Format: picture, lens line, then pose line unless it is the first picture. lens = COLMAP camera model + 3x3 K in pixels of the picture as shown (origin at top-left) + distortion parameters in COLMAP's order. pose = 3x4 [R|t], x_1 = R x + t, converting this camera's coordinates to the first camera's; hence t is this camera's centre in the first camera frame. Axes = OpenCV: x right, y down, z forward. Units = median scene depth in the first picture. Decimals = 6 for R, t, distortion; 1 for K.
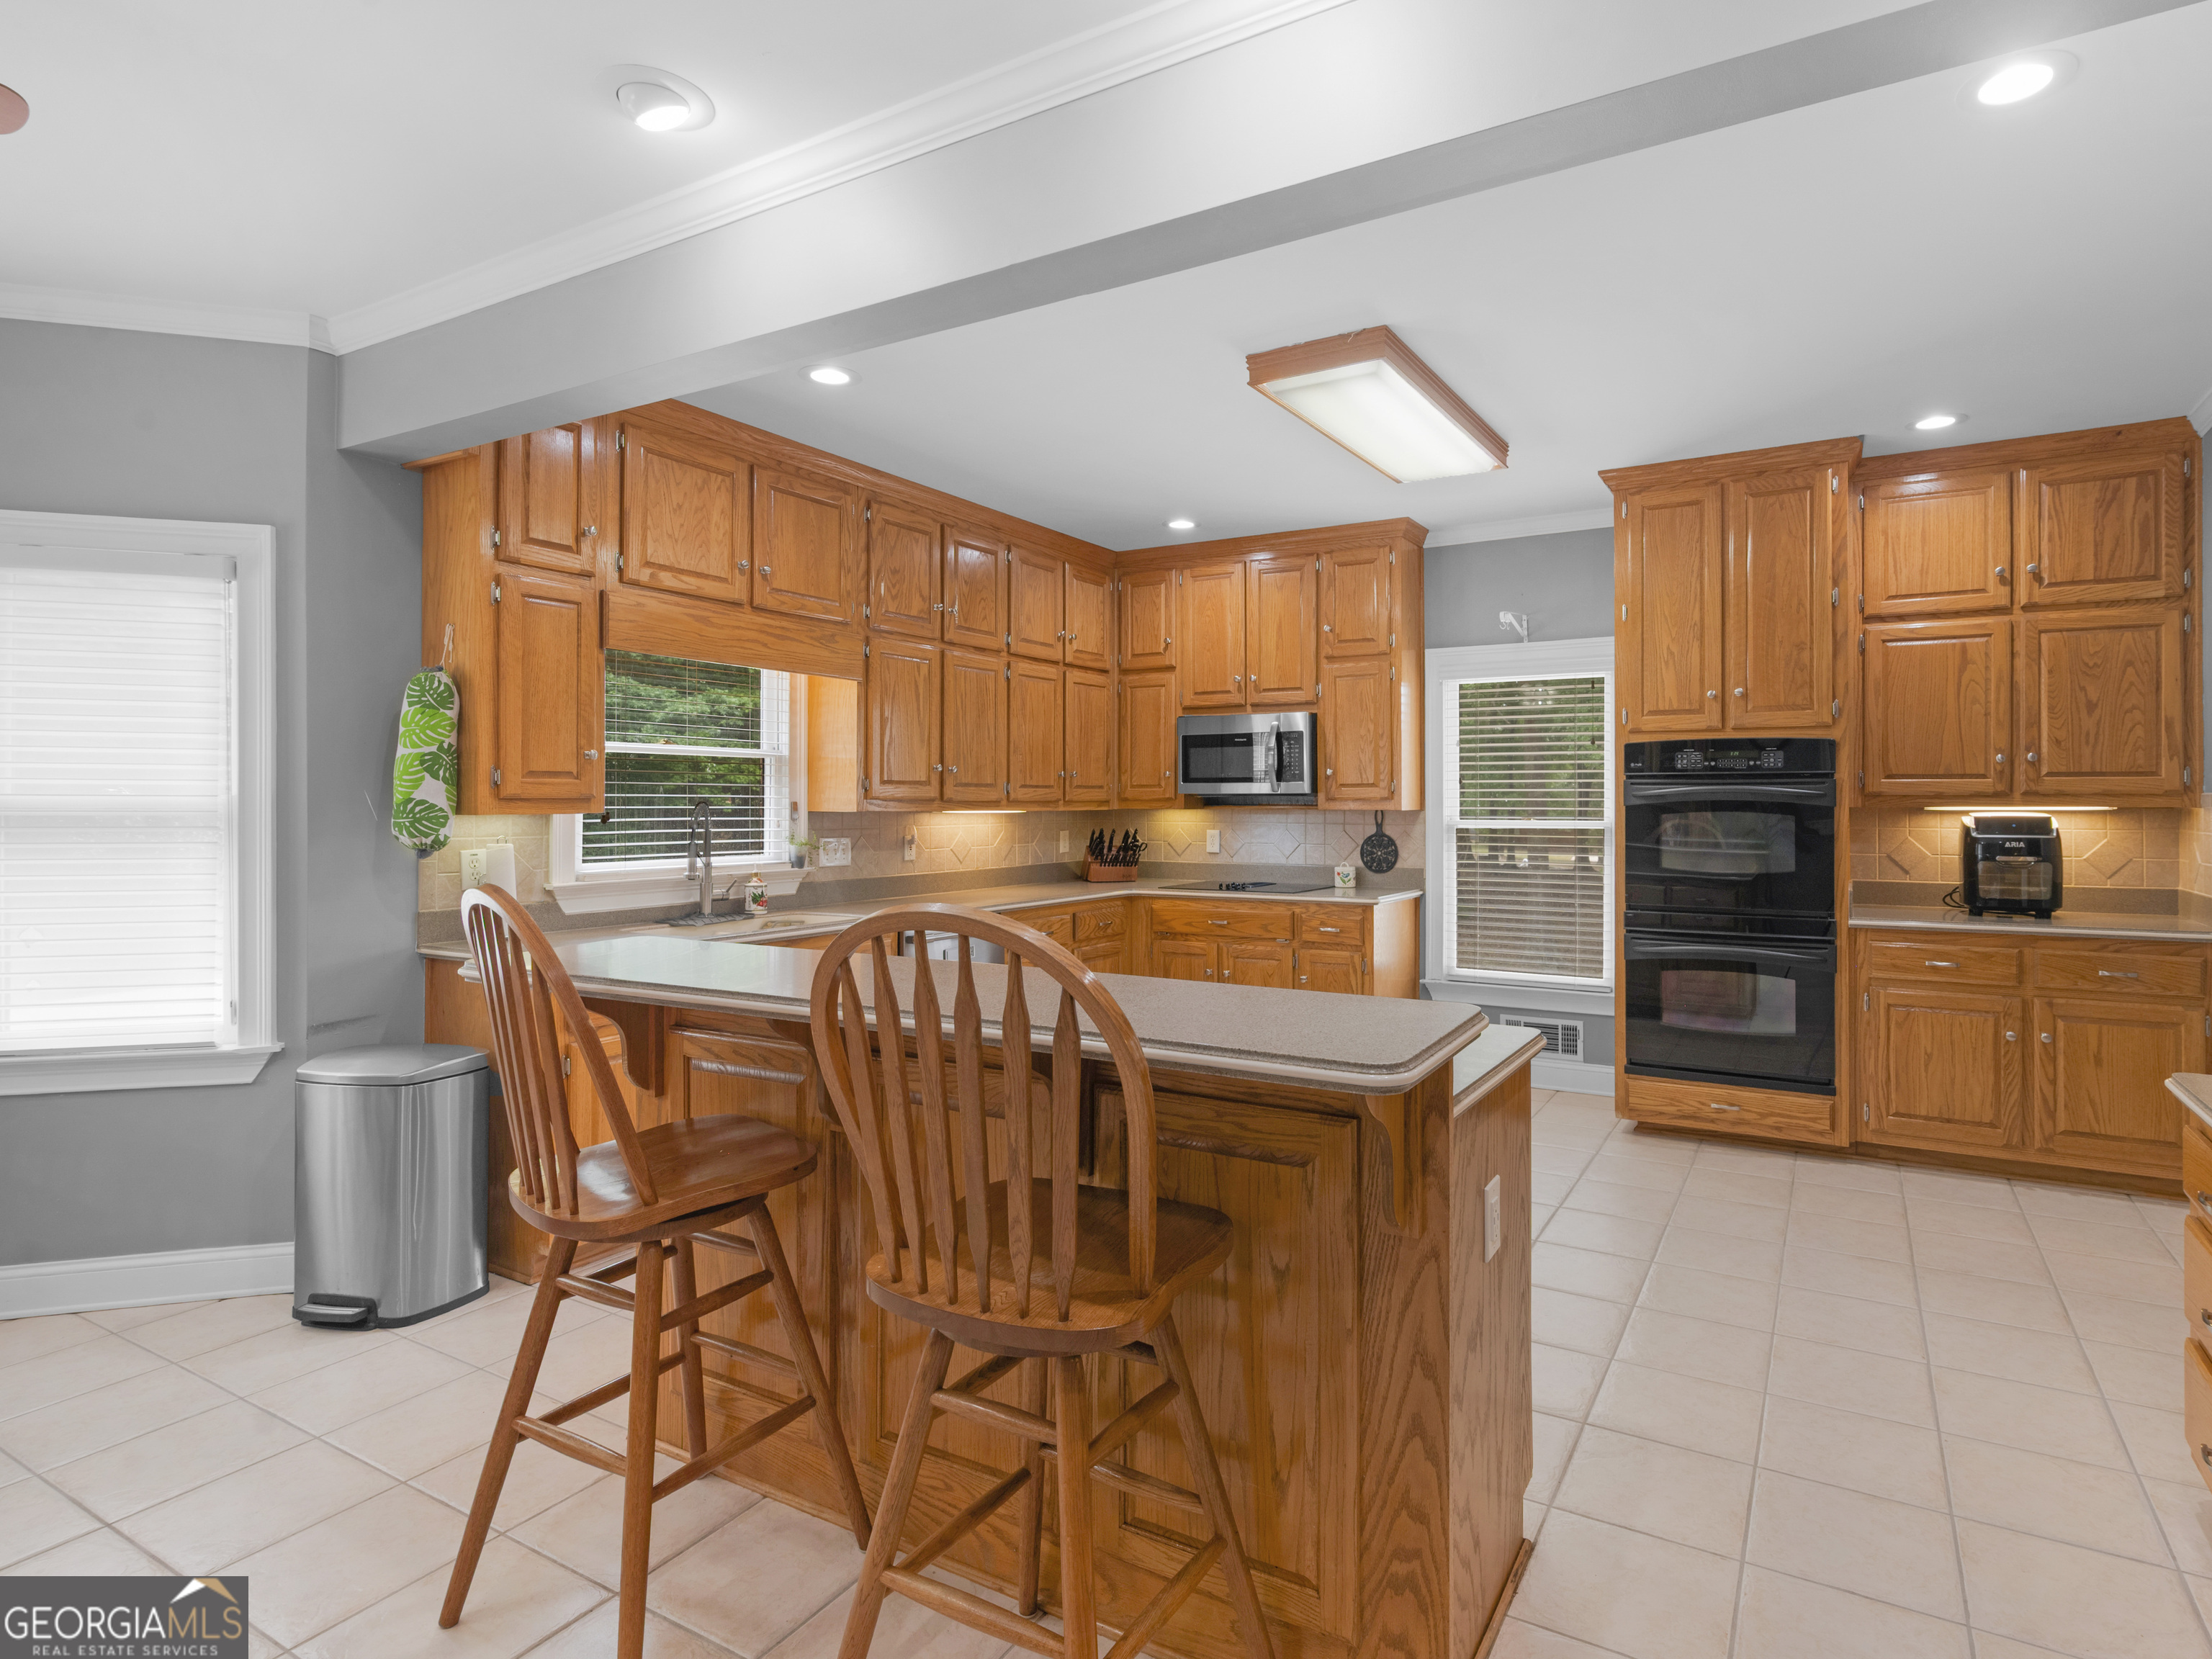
lens RADIAL K [[1159.2, 0, 1248.1], [0, 1159.2, 789.9], [0, 0, 1]] dist [0.000104, 0.003050]
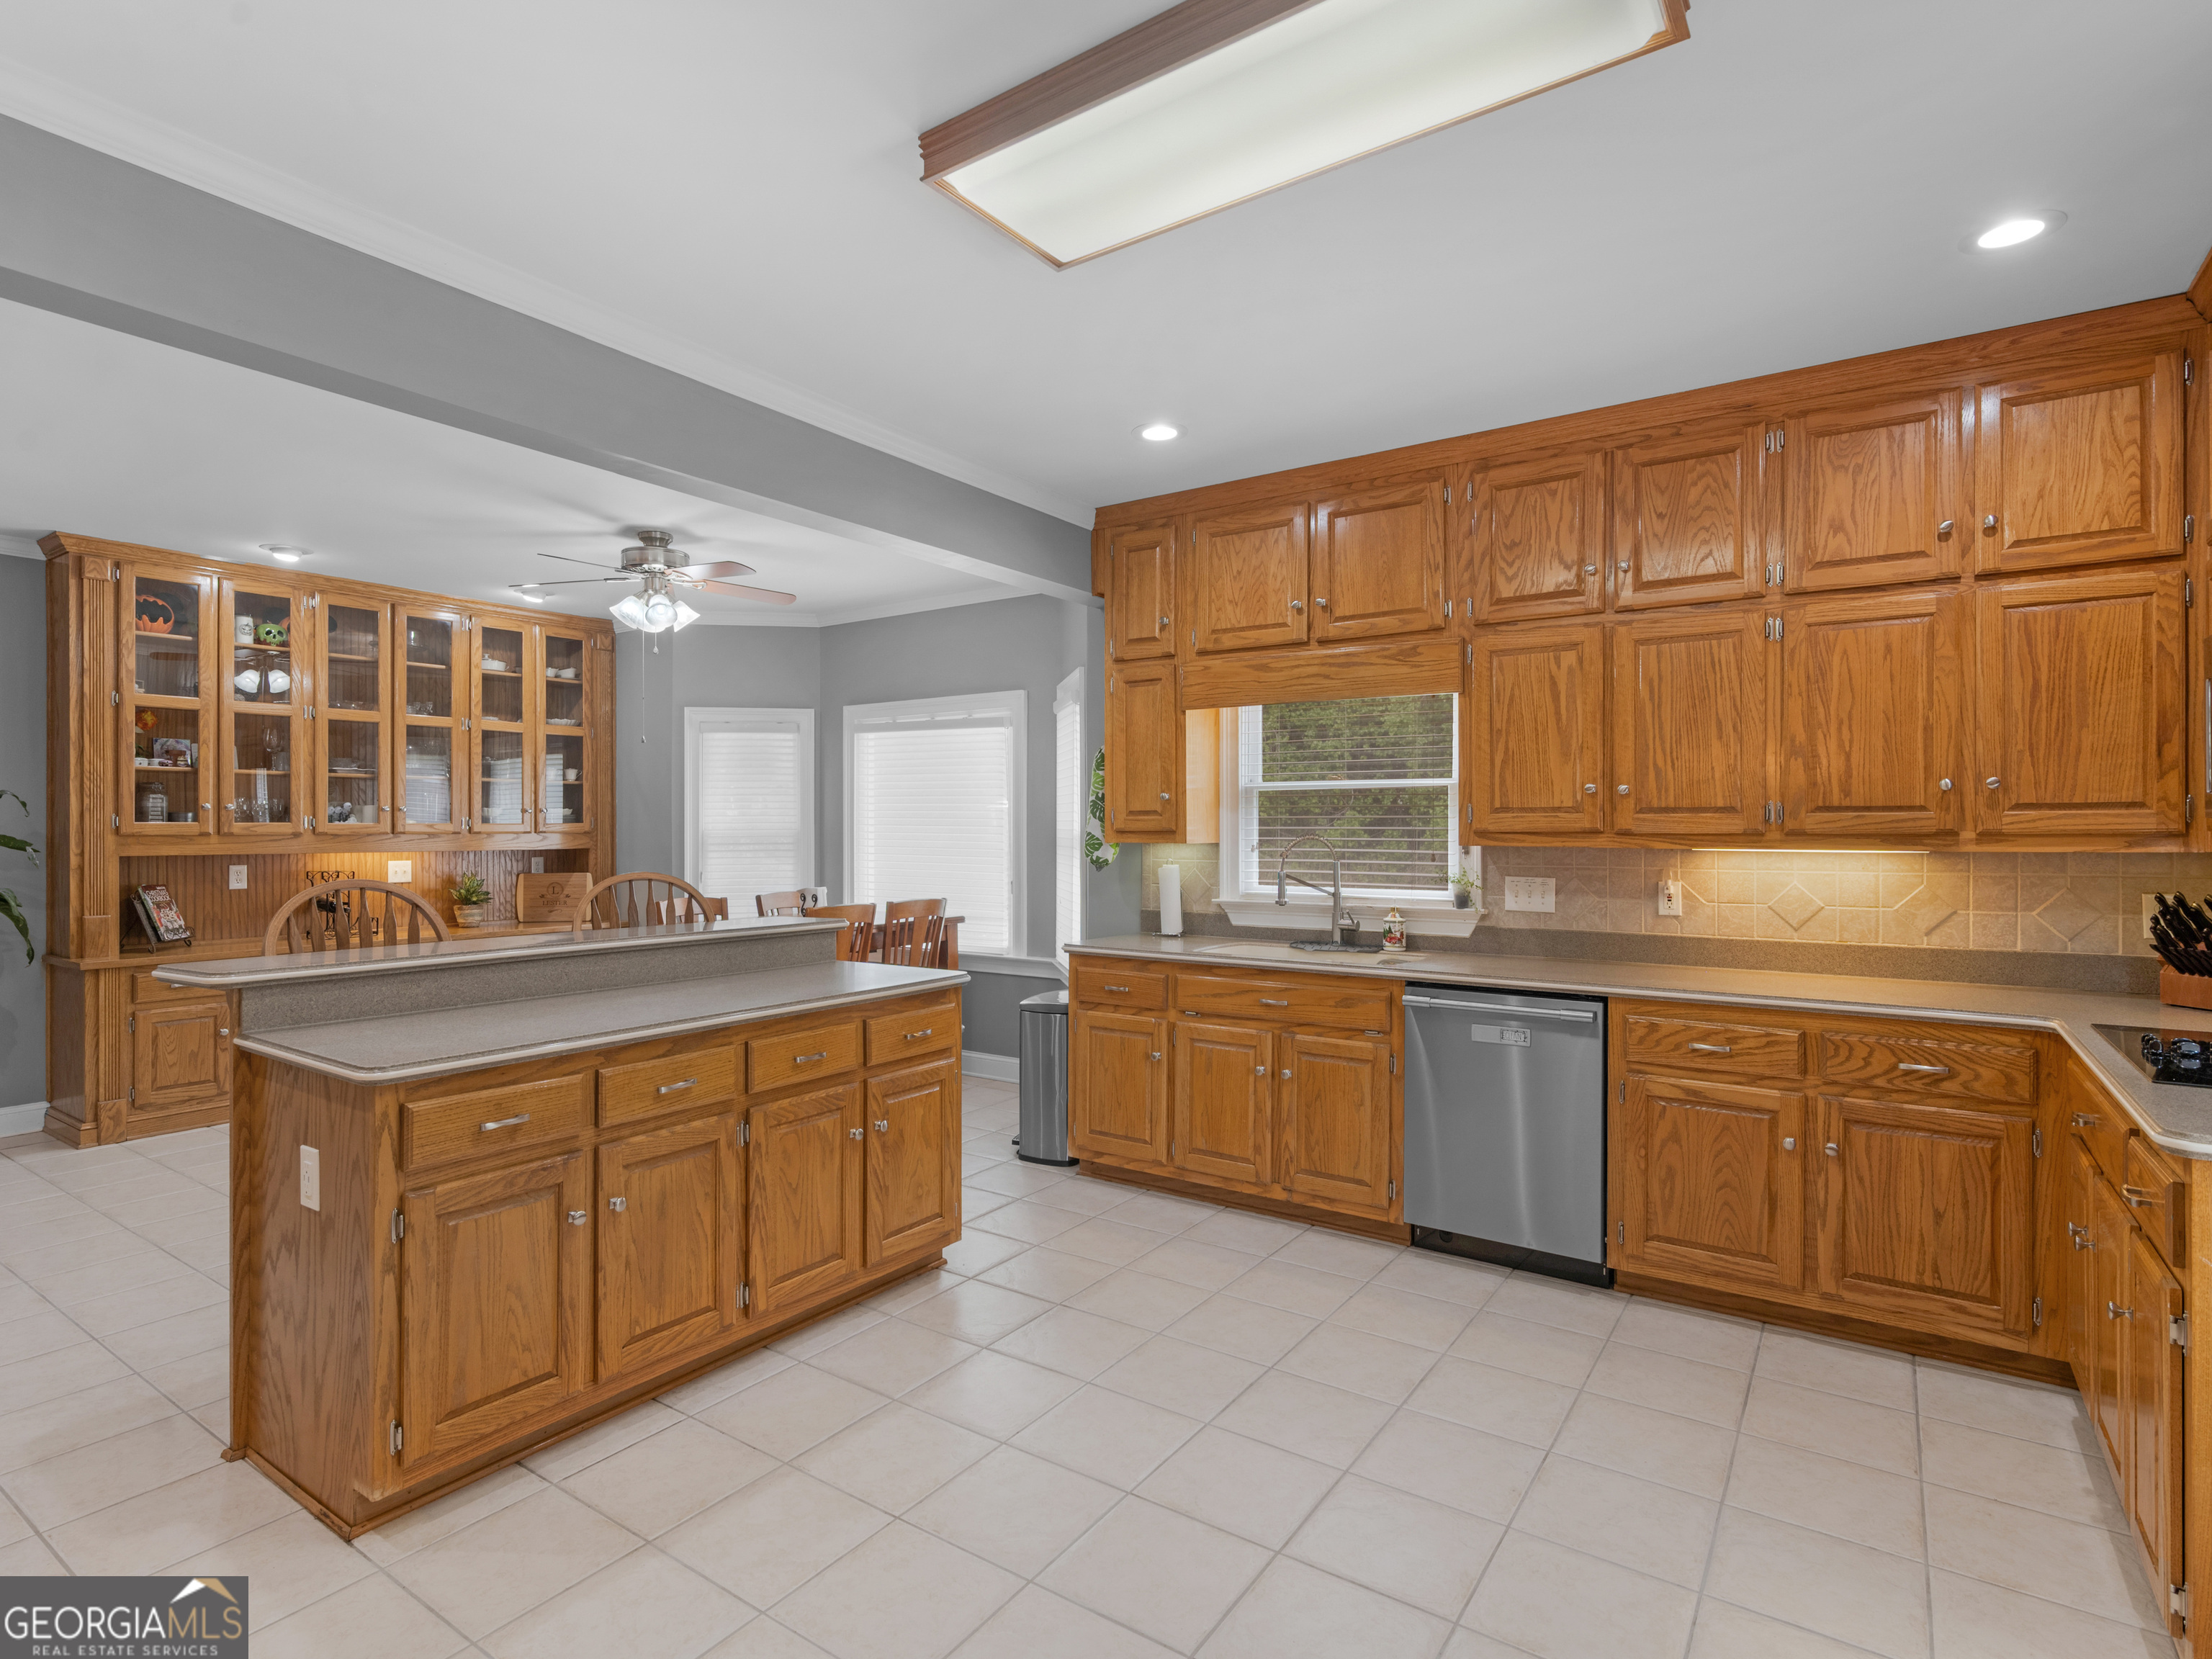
lens RADIAL K [[1159.2, 0, 1040.2], [0, 1159.2, 827.3], [0, 0, 1]] dist [0.000104, 0.003050]
pose [[-0.159812, -0.002026, -0.987145, 0.560967], [0.010398, 0.999939, -0.003736, 0.005246], [0.987093, -0.010861, -0.159781, 0.846971]]
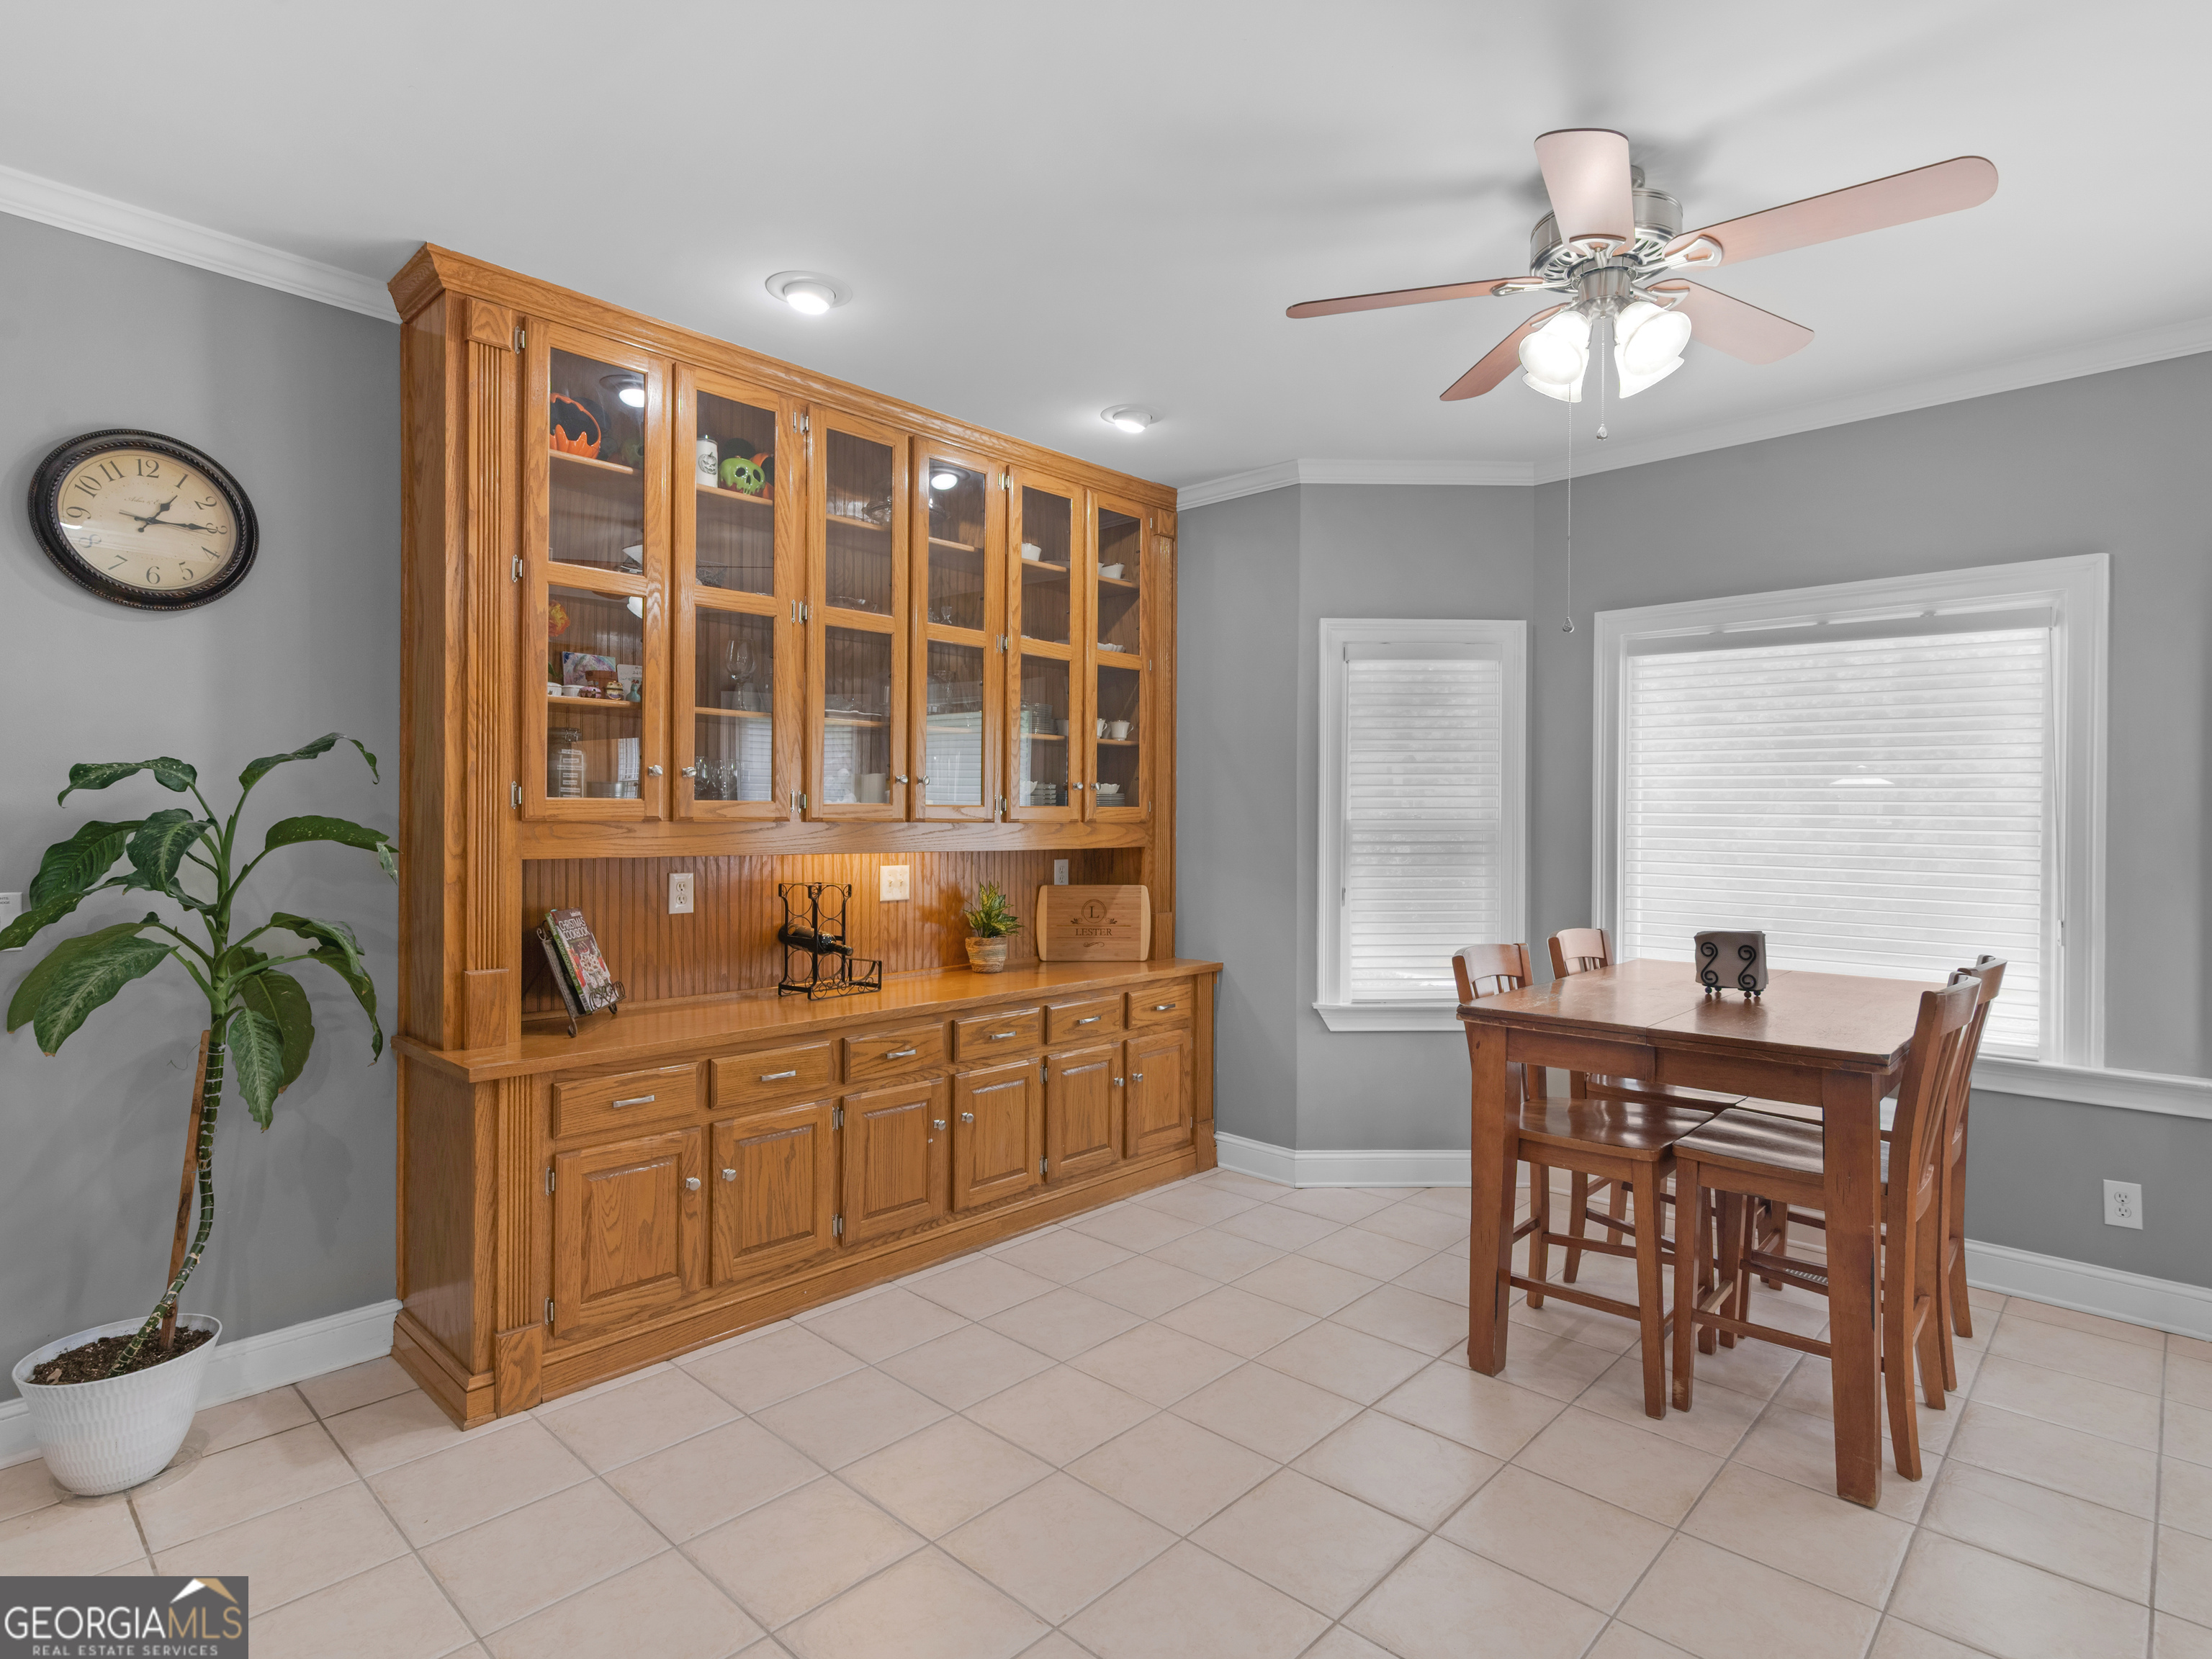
lens RADIAL K [[1159.2, 0, 1089.2], [0, 1159.2, 820.5], [0, 0, 1]] dist [0.000104, 0.003050]
pose [[-0.282704, -0.001754, -0.959205, 0.081209], [0.002664, 0.999993, -0.002614, 0.001470], [0.959203, -0.003294, -0.282698, 0.227701]]
